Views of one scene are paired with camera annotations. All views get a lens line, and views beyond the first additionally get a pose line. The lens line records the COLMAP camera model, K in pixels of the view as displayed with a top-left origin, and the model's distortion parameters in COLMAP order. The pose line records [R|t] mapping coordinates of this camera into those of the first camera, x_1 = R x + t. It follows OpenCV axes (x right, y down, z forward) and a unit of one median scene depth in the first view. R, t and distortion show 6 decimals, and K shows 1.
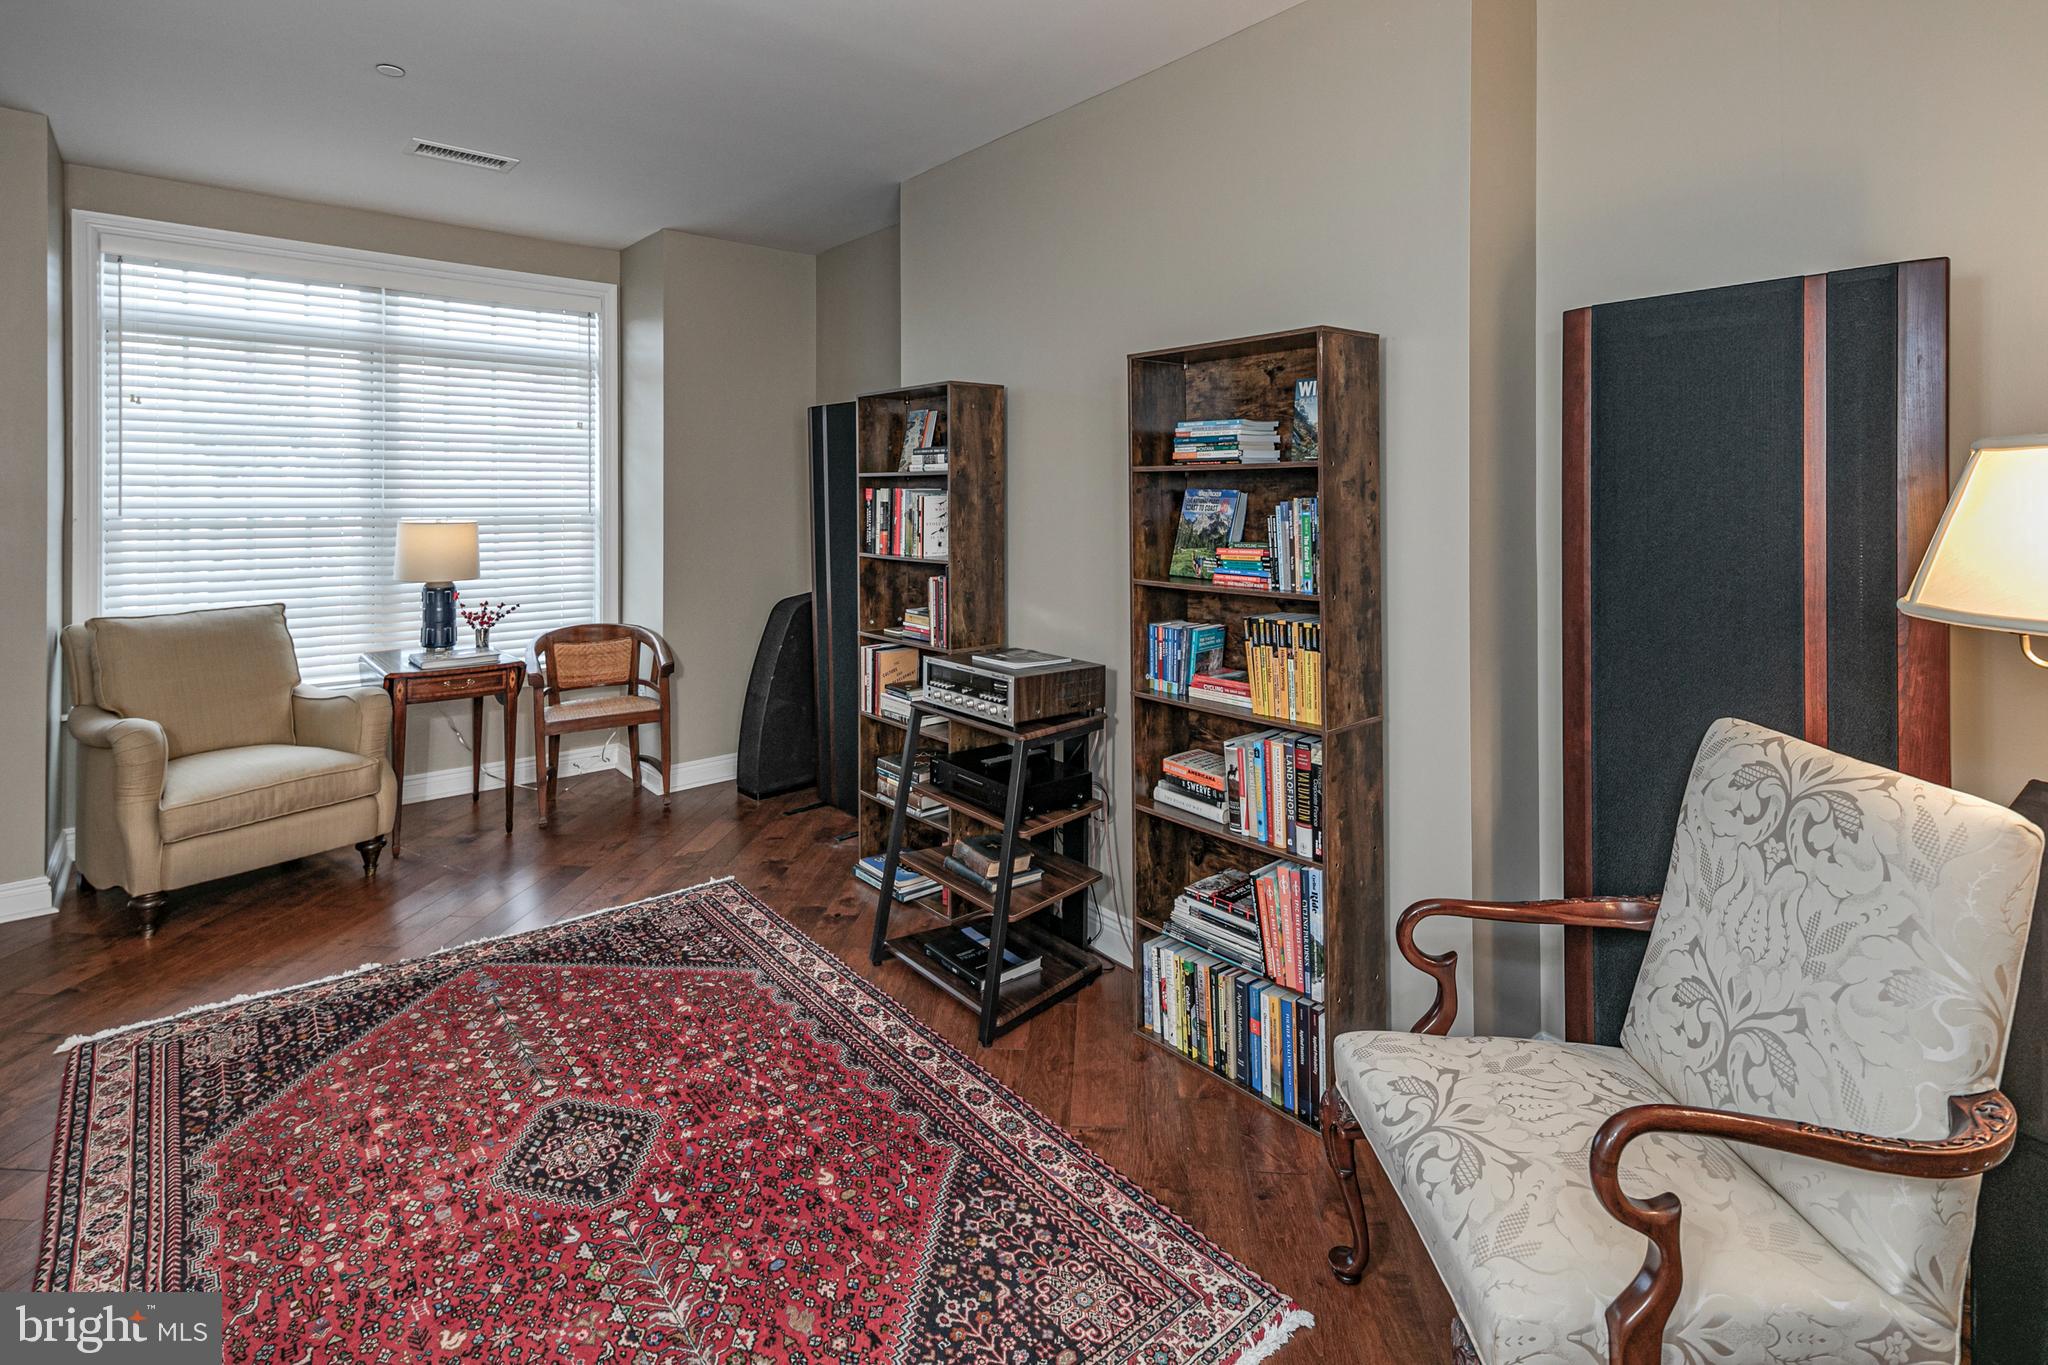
lens RADIAL K [[1003.8, 0, 1024.0], [0, 1003.8, 682.5], [0, 0, 1]] dist [0.026604, -0.000207]
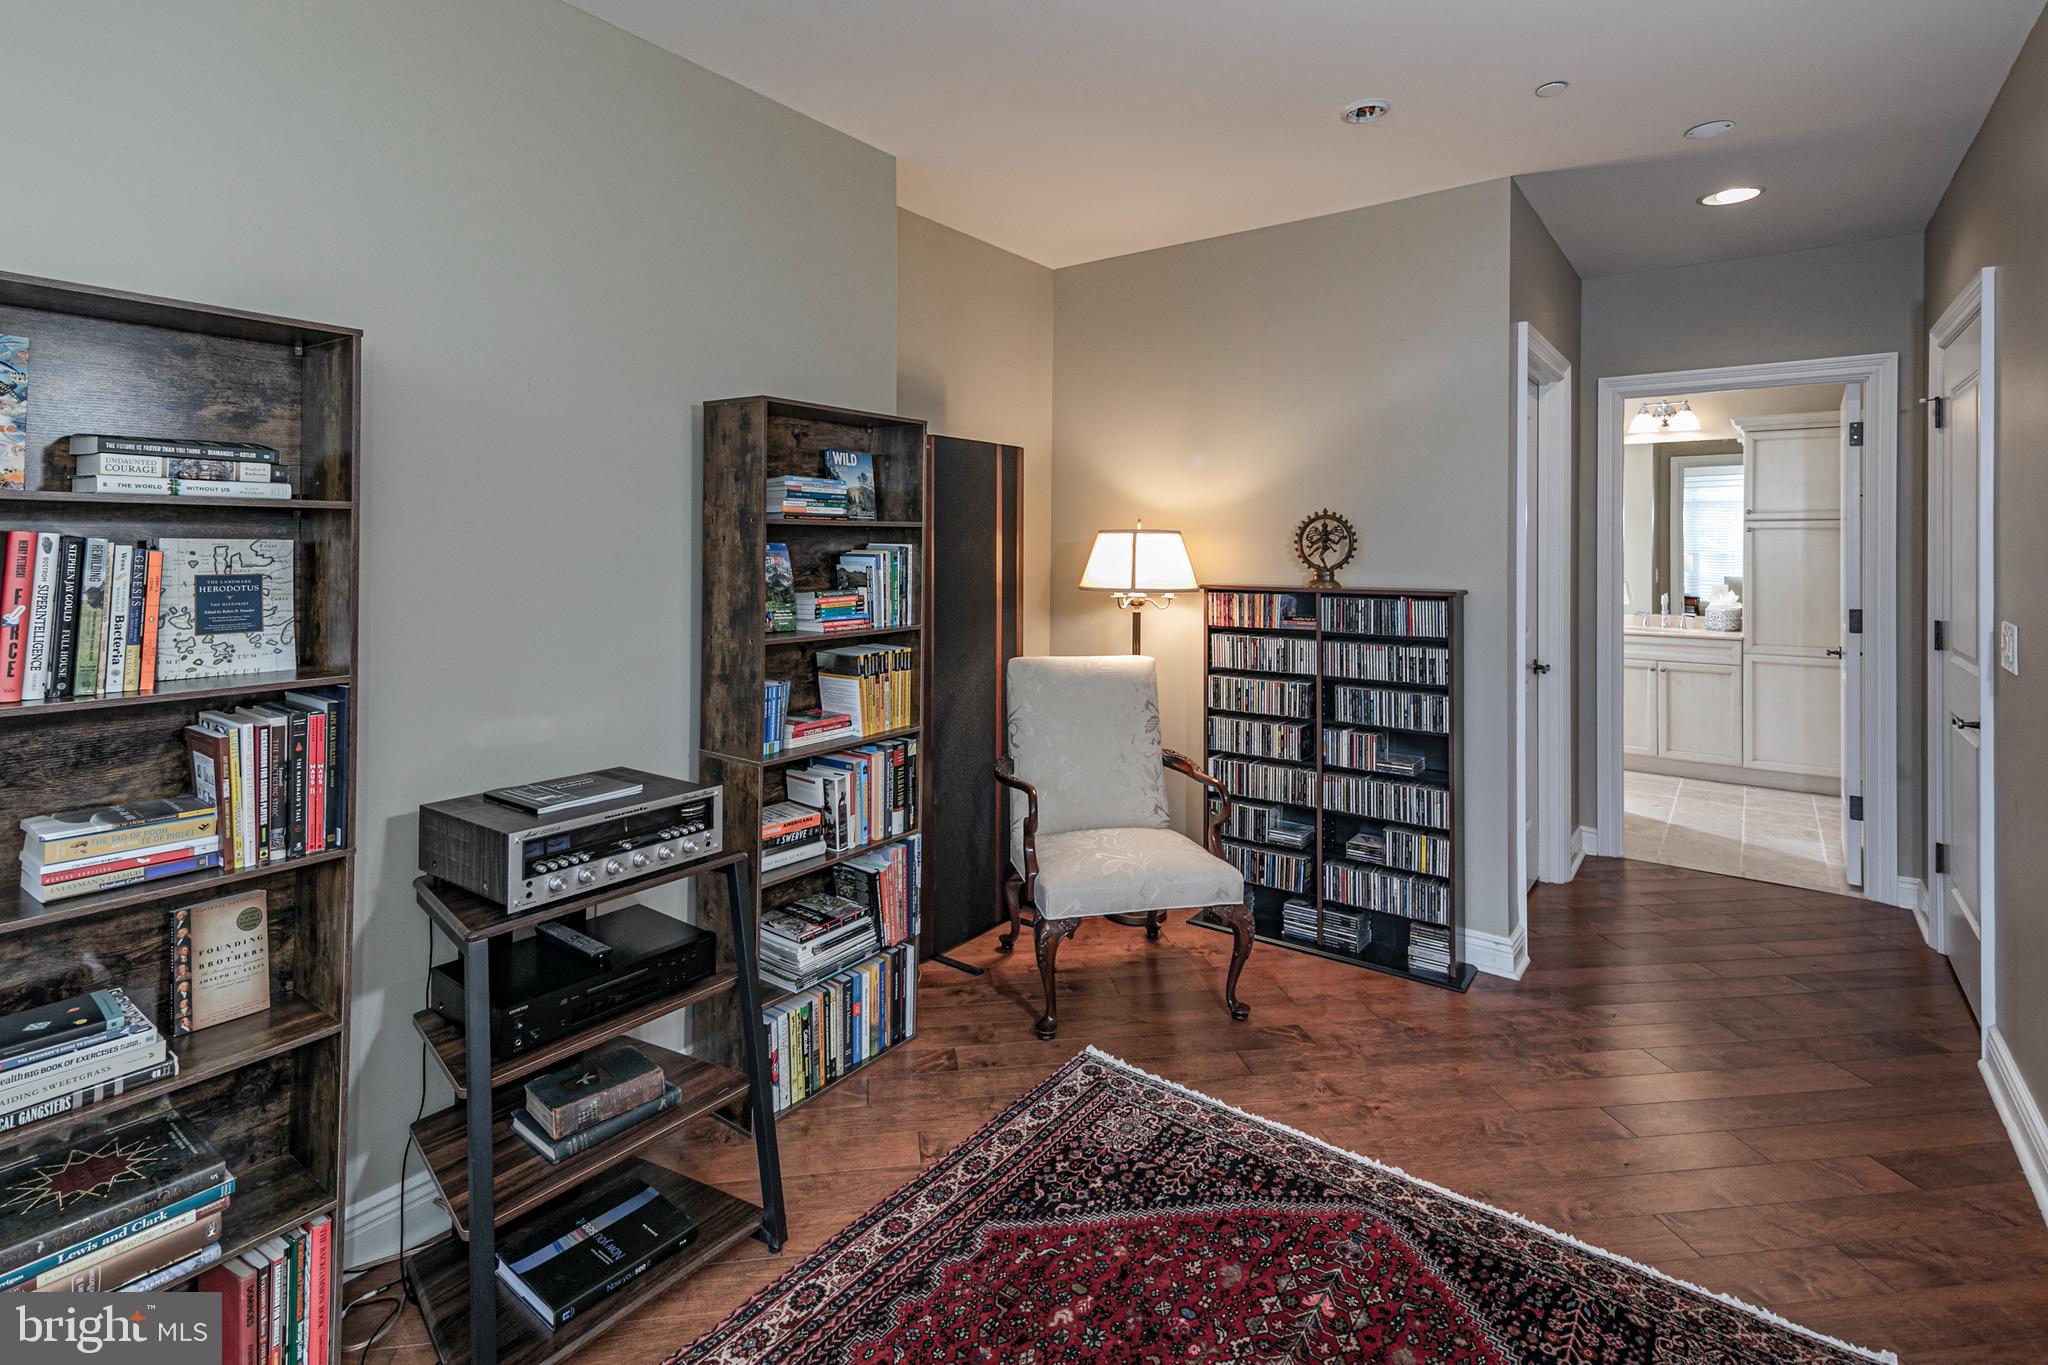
lens RADIAL K [[954.7, 0, 1021.9], [0, 954.7, 730.9], [0, 0, 1]] dist [0.021666, -0.000569]
pose [[-0.245361, -0.189985, 0.950633, -0.901792], [0.174953, 0.955830, 0.236180, -0.213505], [-0.953514, 0.224266, -0.201285, 1.094648]]
